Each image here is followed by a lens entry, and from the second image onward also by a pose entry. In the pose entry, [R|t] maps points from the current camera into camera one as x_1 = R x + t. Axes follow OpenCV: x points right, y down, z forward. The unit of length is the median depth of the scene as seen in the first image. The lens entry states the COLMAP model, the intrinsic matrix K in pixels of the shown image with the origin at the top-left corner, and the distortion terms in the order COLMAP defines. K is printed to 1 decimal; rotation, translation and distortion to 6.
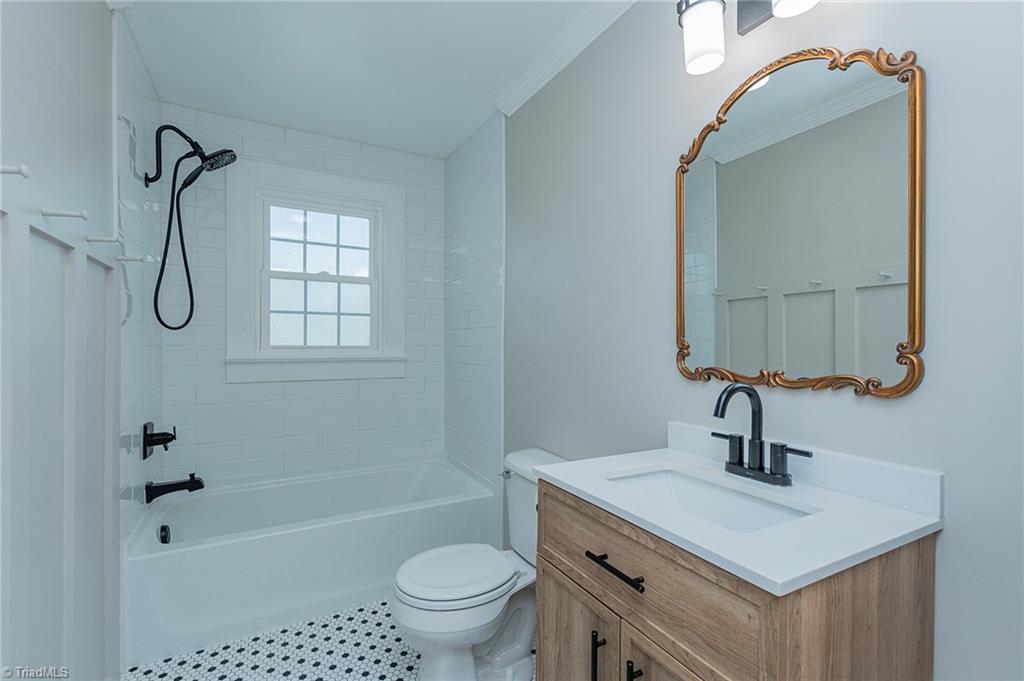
lens RADIAL K [[460.6, 0, 513.0], [0, 460.6, 339.4], [0, 0, 1]] dist [-0.003869, -0.000255]
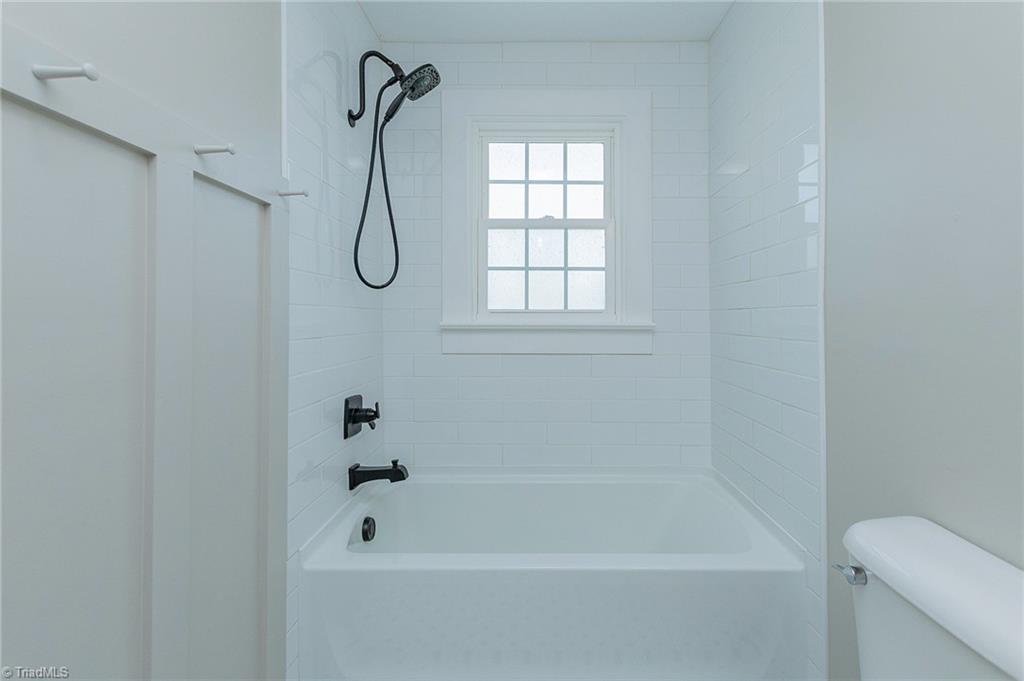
lens RADIAL K [[460.6, 0, 551.1], [0, 460.6, 313.2], [0, 0, 1]] dist [-0.003869, -0.000255]
pose [[0.889936, -0.006732, -0.456036, -0.058586], [0.005790, 0.999977, -0.003464, 0.027743], [0.456049, 0.000442, 0.889955, 0.371793]]
